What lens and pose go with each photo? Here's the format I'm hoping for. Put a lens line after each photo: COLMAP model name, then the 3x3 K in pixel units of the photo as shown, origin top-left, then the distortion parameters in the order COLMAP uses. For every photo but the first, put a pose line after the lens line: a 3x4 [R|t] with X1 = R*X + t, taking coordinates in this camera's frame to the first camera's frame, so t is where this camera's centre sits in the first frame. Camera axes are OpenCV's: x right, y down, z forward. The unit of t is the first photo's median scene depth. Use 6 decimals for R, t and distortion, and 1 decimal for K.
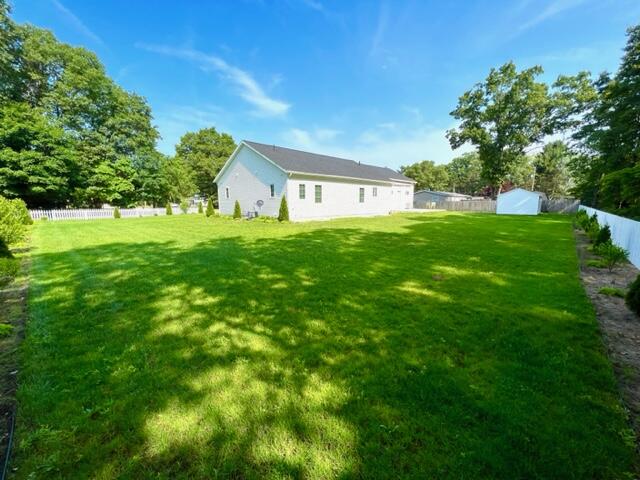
lens RADIAL K [[258.0, 0, 320.0], [0, 258.0, 240.0], [0, 0, 1]] dist [0.000246, -0.000044]
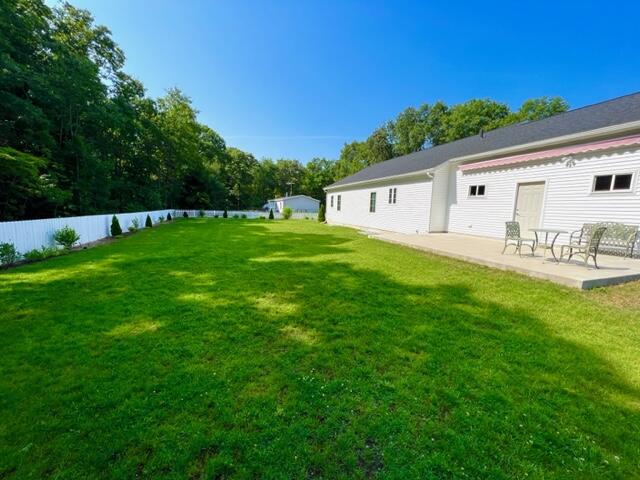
lens RADIAL K [[258.0, 0, 320.0], [0, 258.0, 240.0], [0, 0, 1]] dist [0.000246, -0.000044]
pose [[-0.416699, 0.095831, -0.903979, 0.843419], [-0.166709, 0.969507, 0.179623, -0.167528], [0.893628, 0.225550, -0.388017, 1.110381]]
